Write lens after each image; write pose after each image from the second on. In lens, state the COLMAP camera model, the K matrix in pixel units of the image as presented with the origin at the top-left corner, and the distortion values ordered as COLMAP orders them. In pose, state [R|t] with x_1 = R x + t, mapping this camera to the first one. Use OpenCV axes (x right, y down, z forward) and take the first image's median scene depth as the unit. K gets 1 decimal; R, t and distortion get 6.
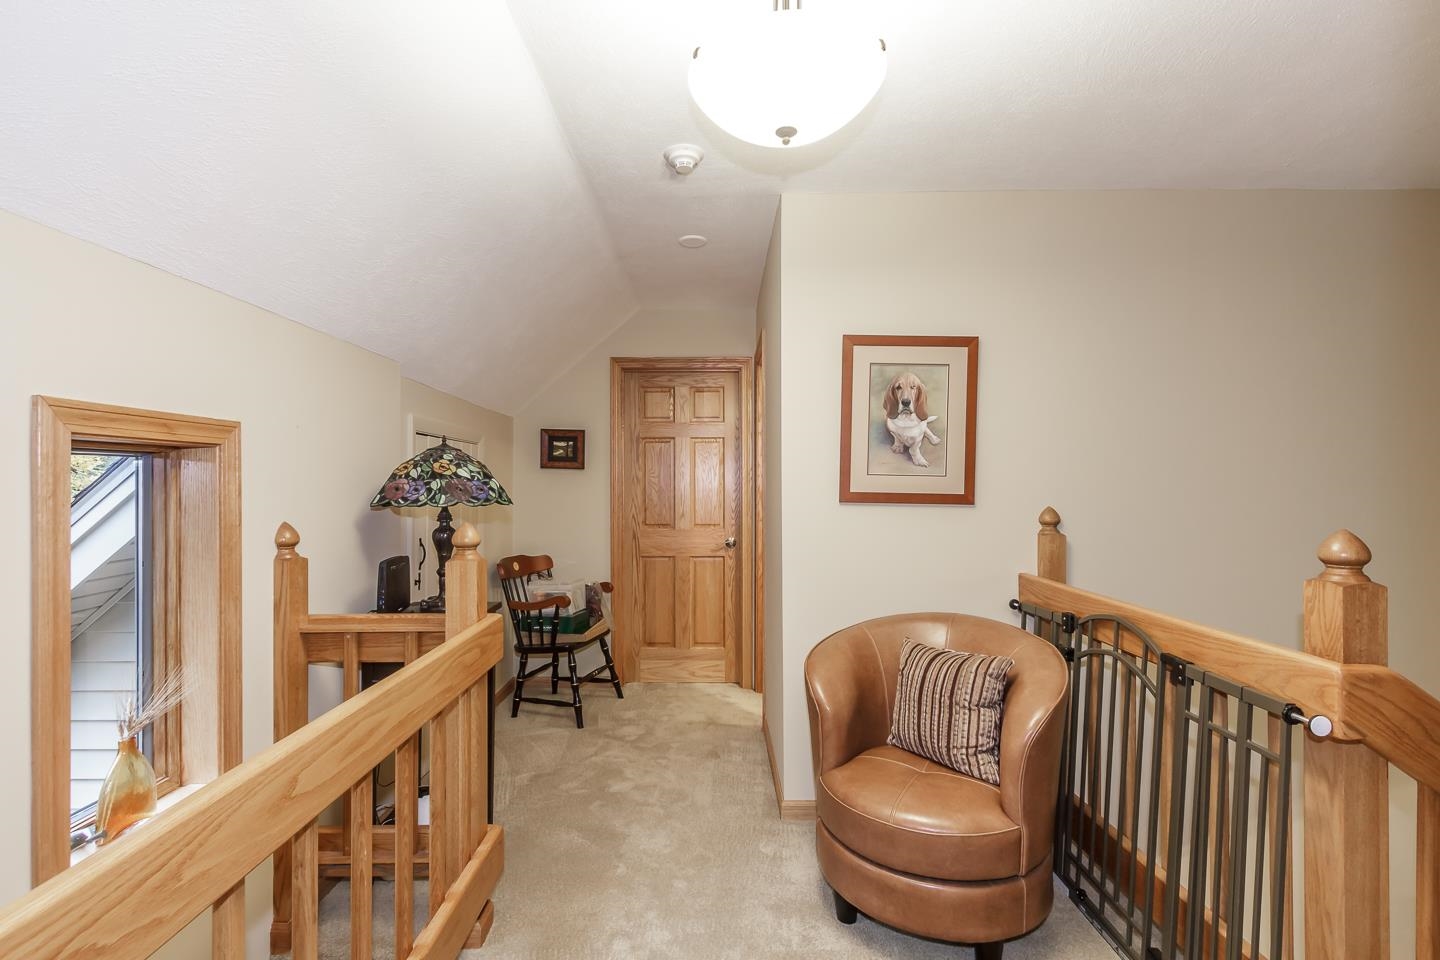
lens RADIAL K [[677.4, 0, 719.1], [0, 677.4, 485.3], [0, 0, 1]] dist [-0.000650, 0.000195]
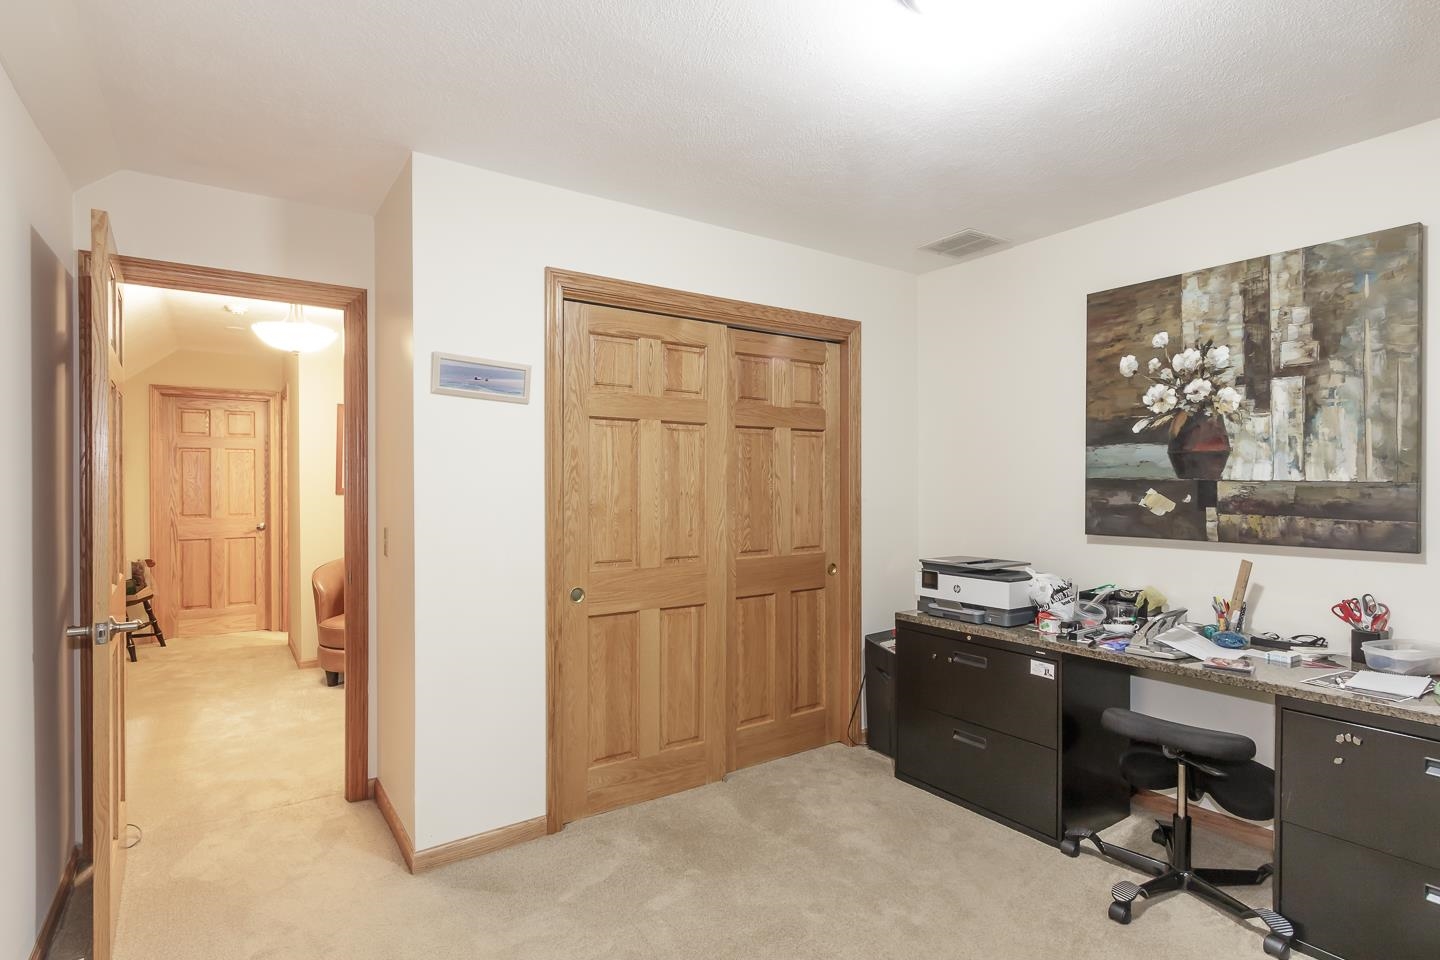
lens RADIAL K [[736.1, 0, 717.9], [0, 736.1, 491.2], [0, 0, 1]] dist [-0.001217, -0.000074]
pose [[0.830398, -0.002339, 0.557165, -0.043979], [-0.000802, 0.999985, 0.005393, 0.004369], [-0.557169, -0.004925, 0.830384, -0.739997]]
